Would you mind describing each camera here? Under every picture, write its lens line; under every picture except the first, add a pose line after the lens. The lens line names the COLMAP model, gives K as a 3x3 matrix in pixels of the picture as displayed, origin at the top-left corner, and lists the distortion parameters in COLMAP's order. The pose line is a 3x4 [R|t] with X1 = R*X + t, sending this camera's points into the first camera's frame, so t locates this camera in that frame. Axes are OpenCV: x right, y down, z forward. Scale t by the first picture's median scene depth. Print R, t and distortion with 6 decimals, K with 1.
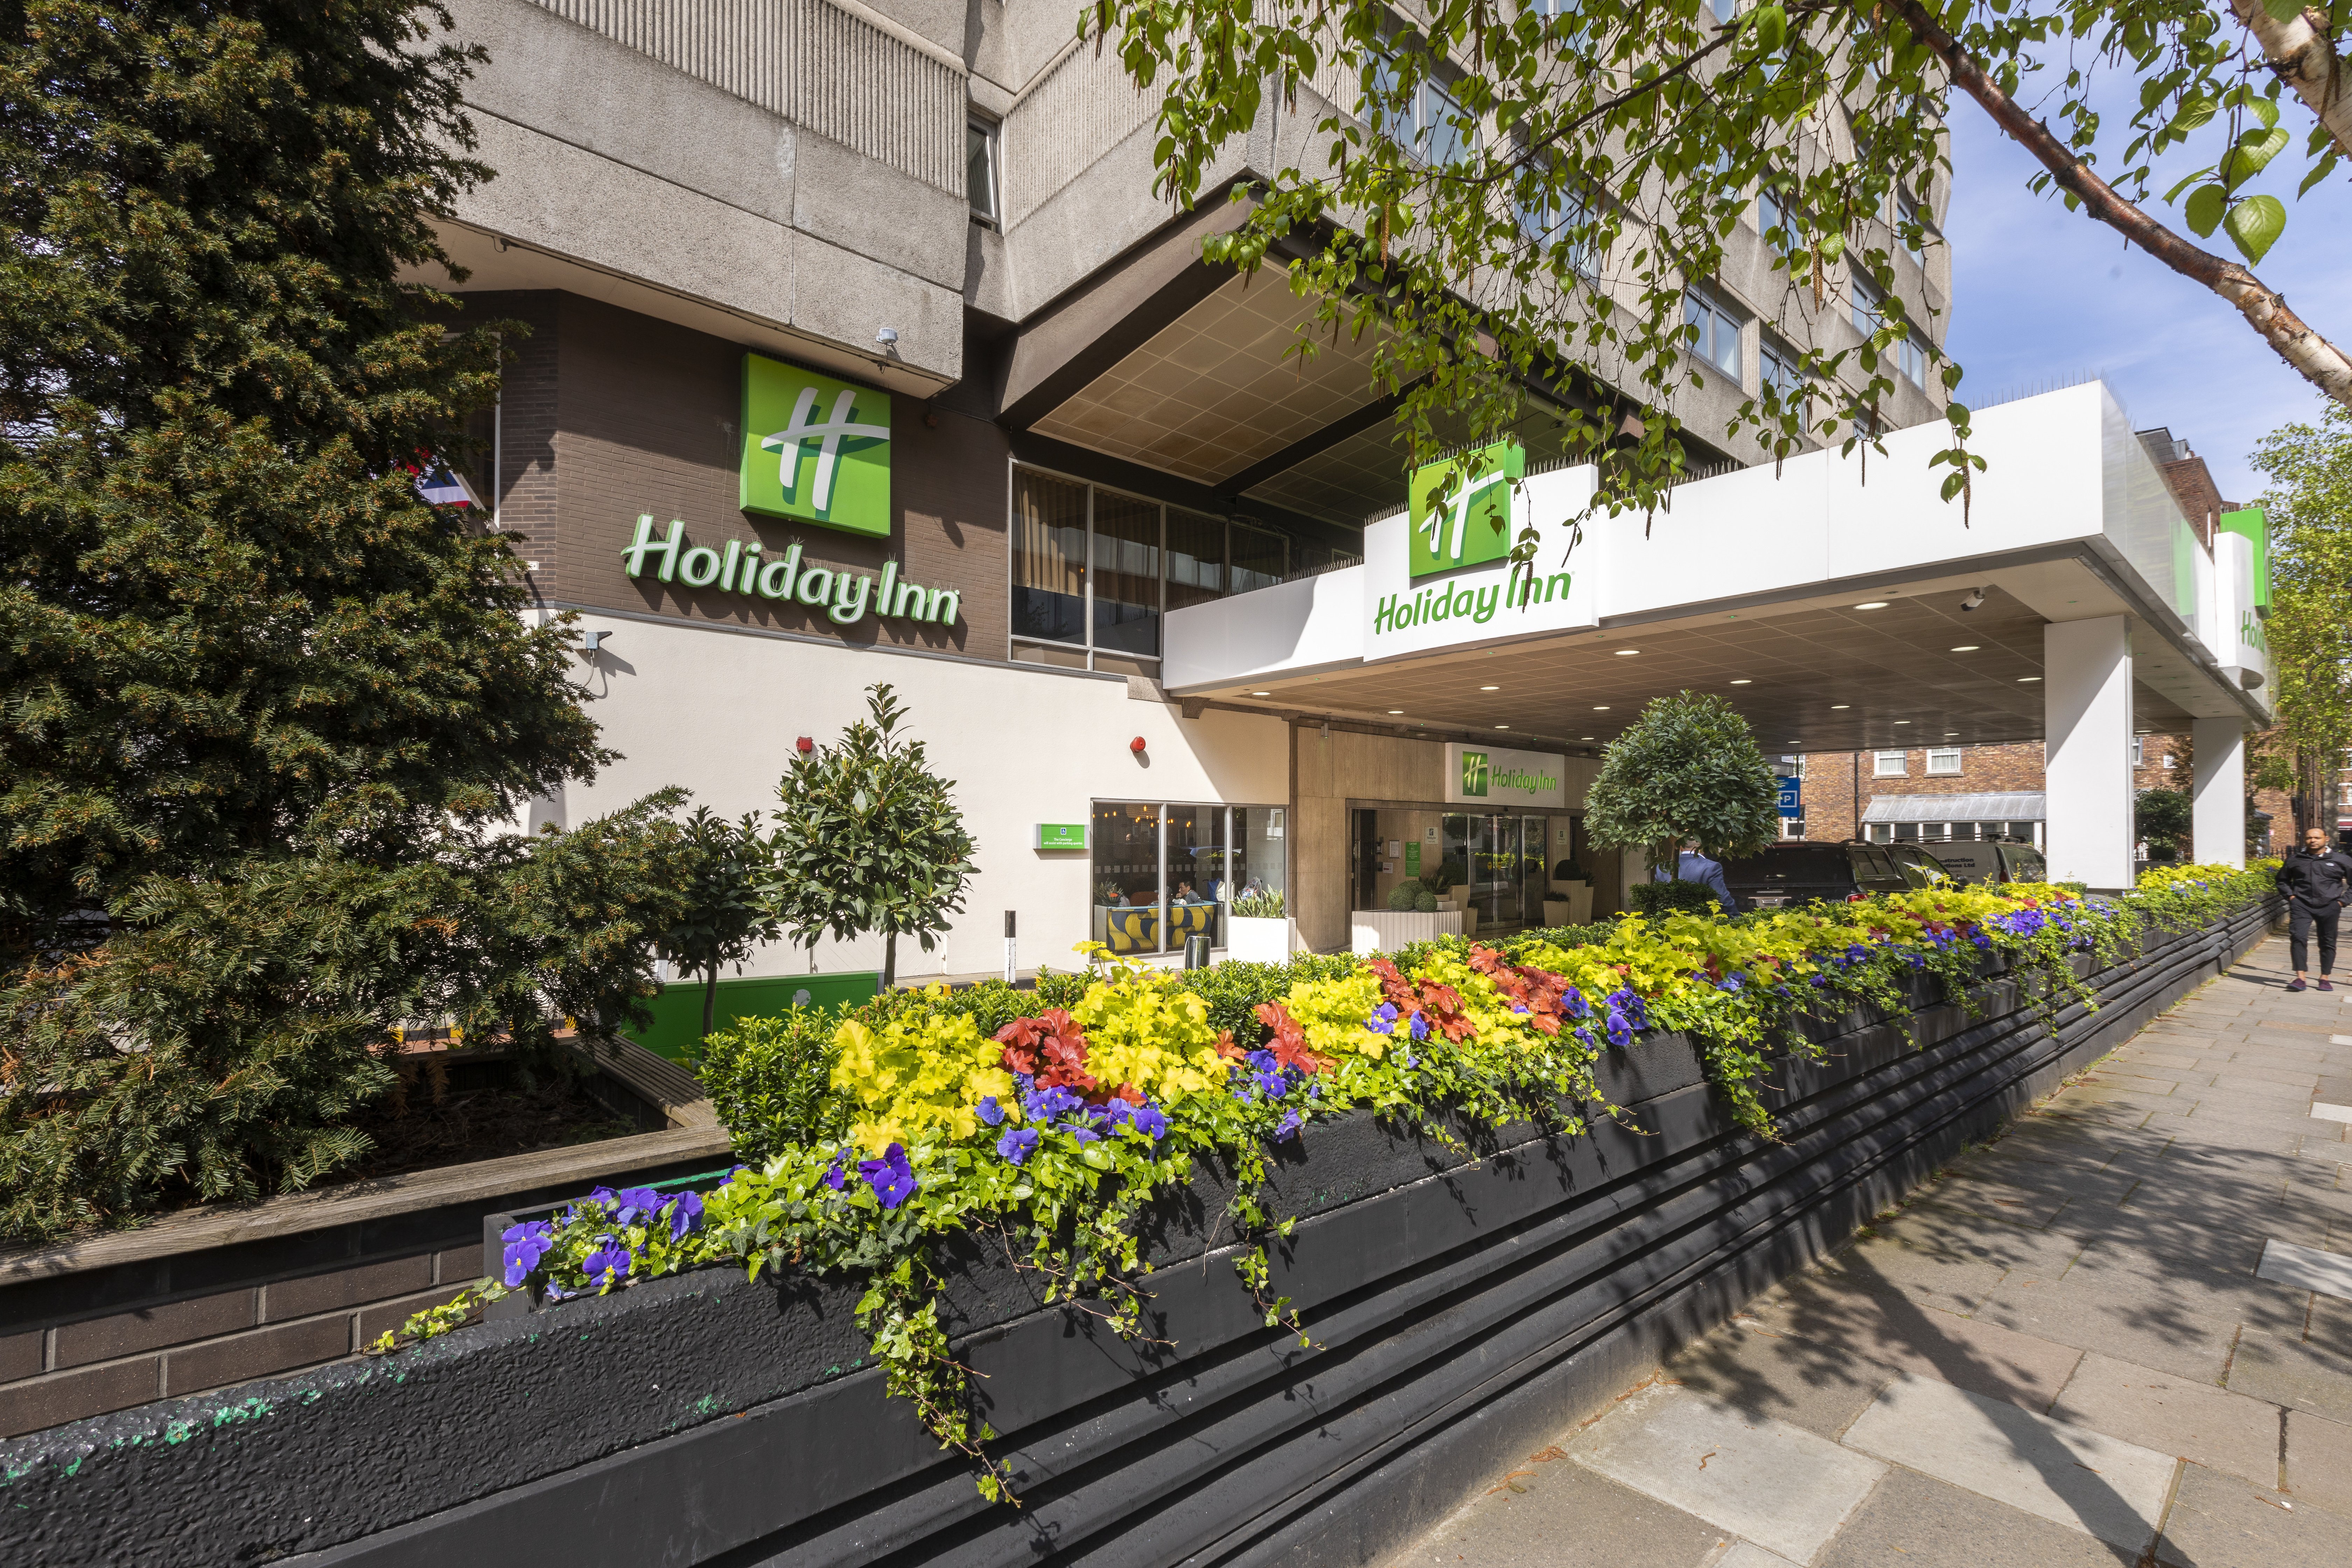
lens RADIAL K [[1055.6, 0, 1169.6], [0, 1055.6, 810.1], [0, 0, 1]] dist [0.001425, 0.000631]
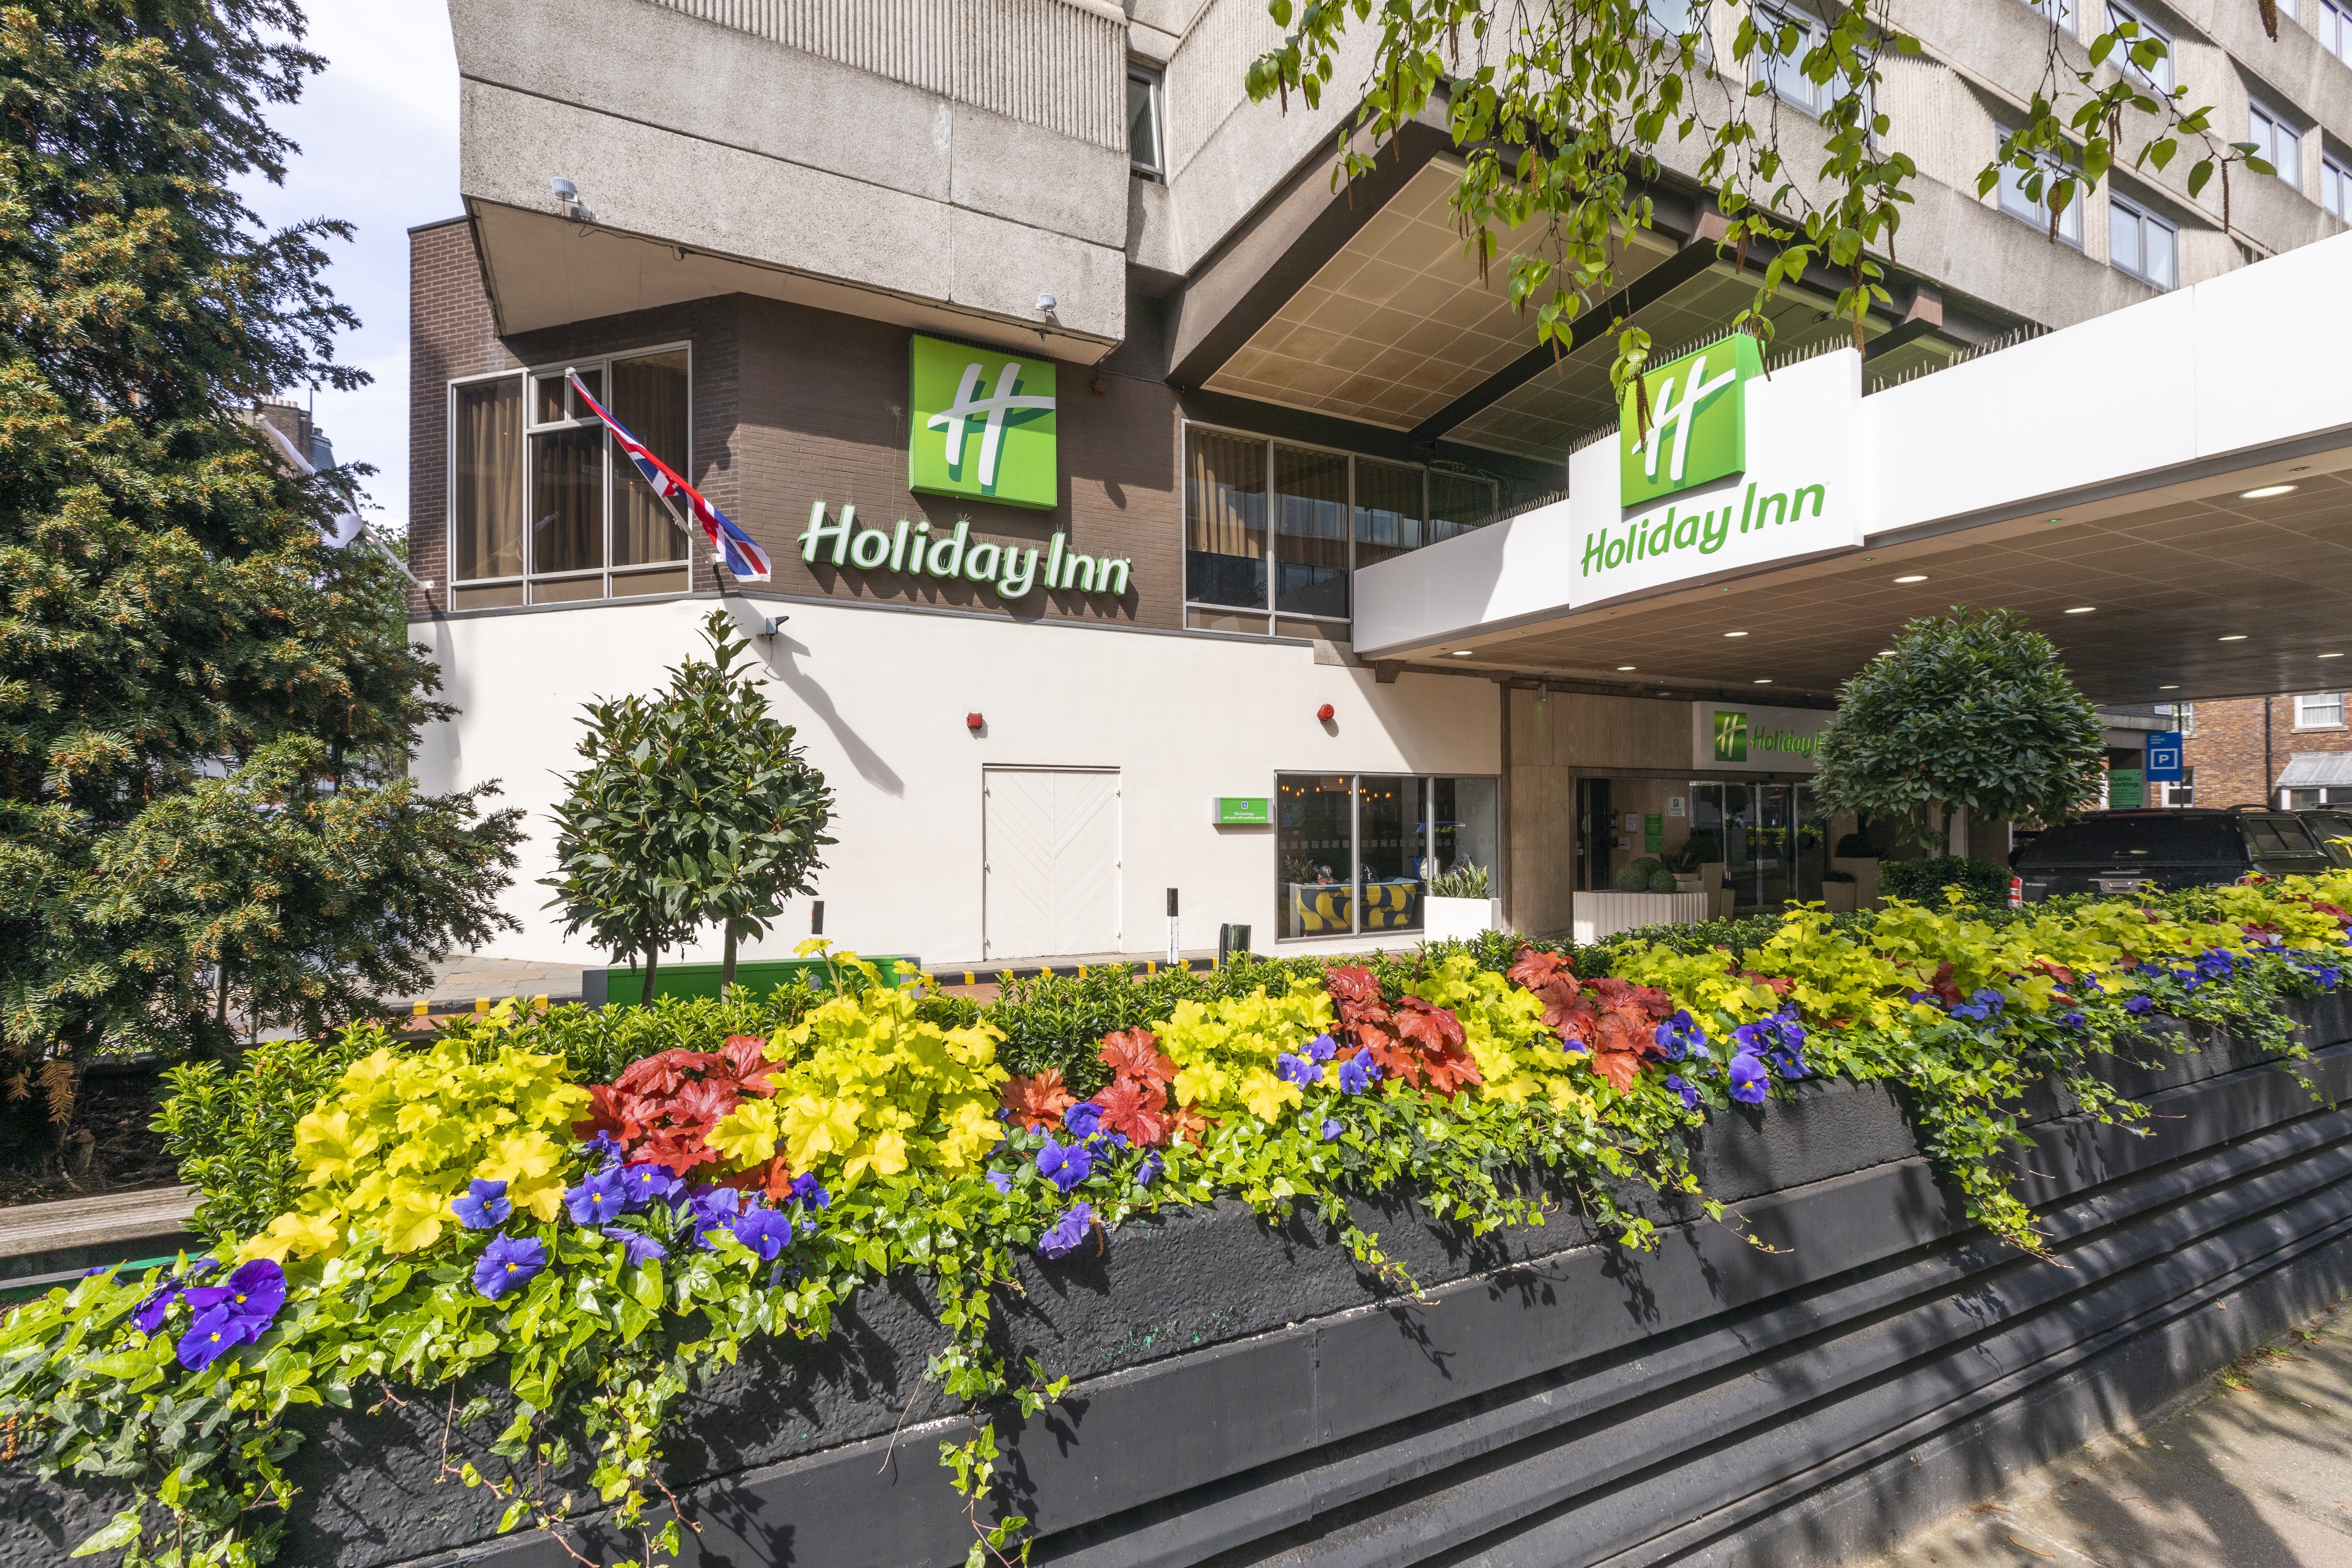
lens RADIAL K [[1048.0, 0, 1163.6], [0, 1048.0, 790.5], [0, 0, 1]] dist [0.007857, -0.004992]
pose [[0.972117, -0.013294, -0.234119, 0.063546], [0.013989, 0.999901, 0.001306, 0.005705], [0.234079, -0.004545, 0.972207, 0.076619]]
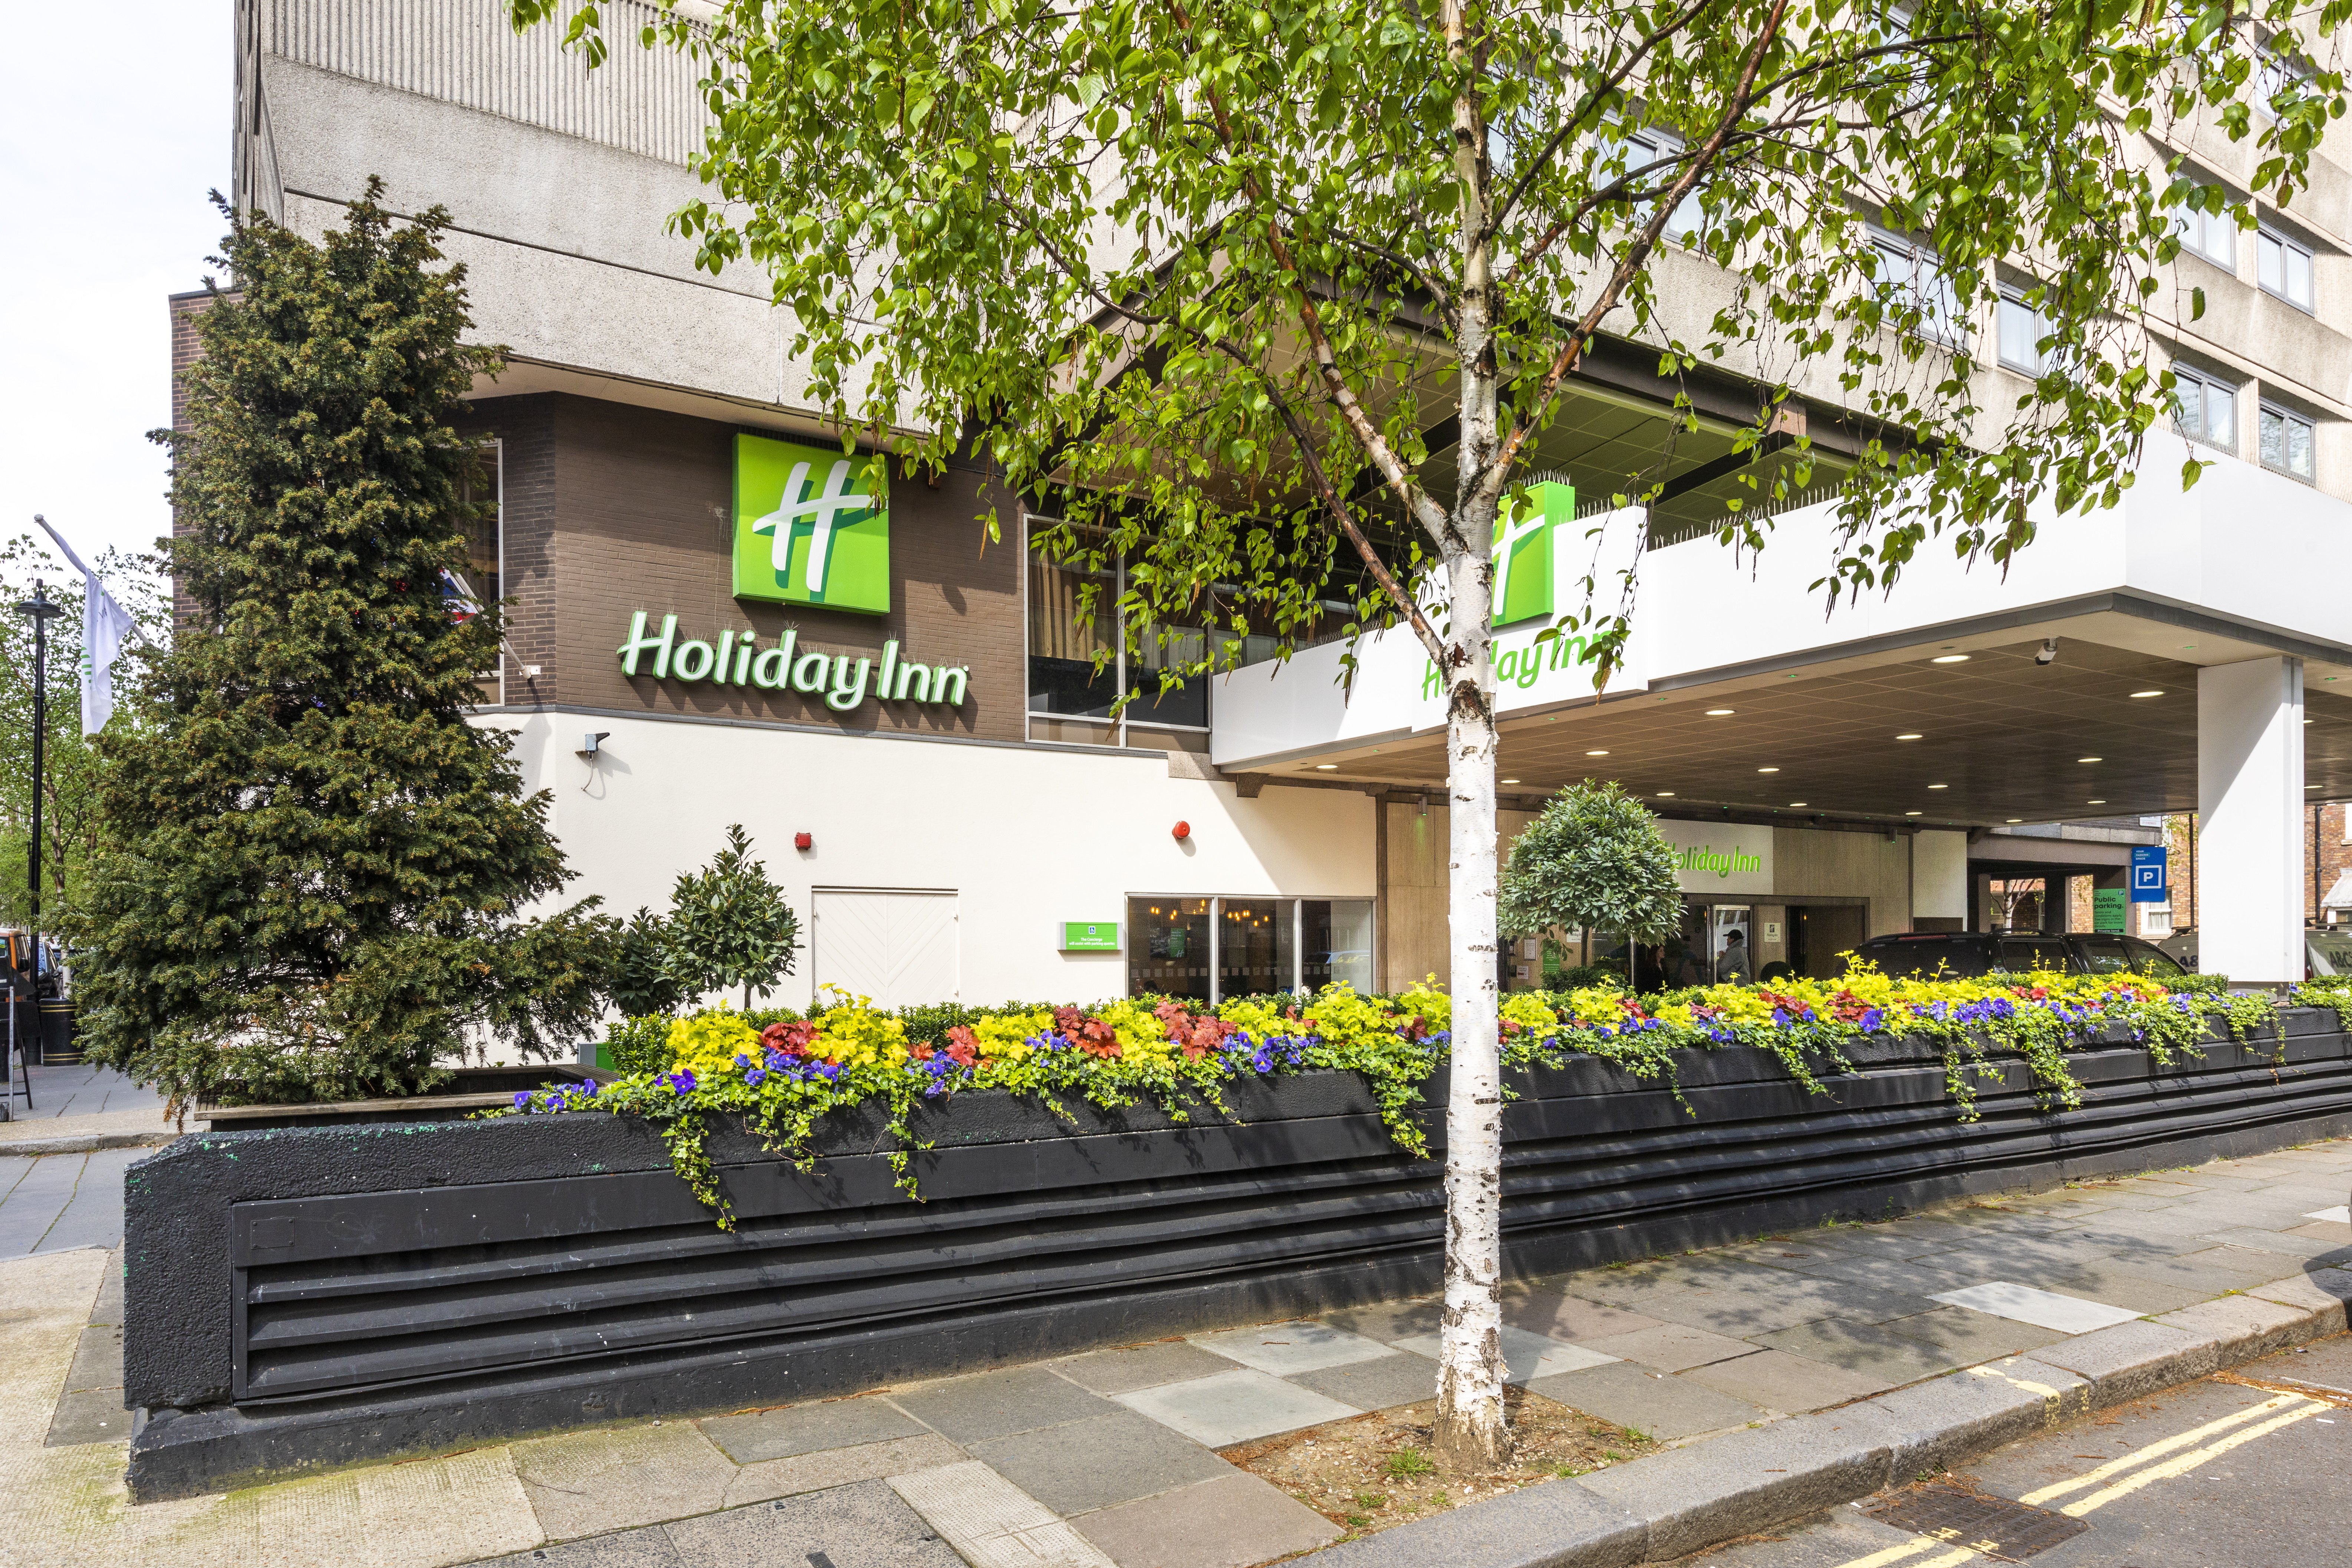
lens RADIAL K [[1444.3, 0, 1131.7], [0, 1444.3, 928.2], [0, 0, 1]] dist [-0.001151, -0.000876]
pose [[0.987379, -0.010840, -0.158005, 0.156720], [0.013341, 0.999802, 0.014780, 0.001881], [0.157813, -0.016701, 0.987328, -0.246356]]
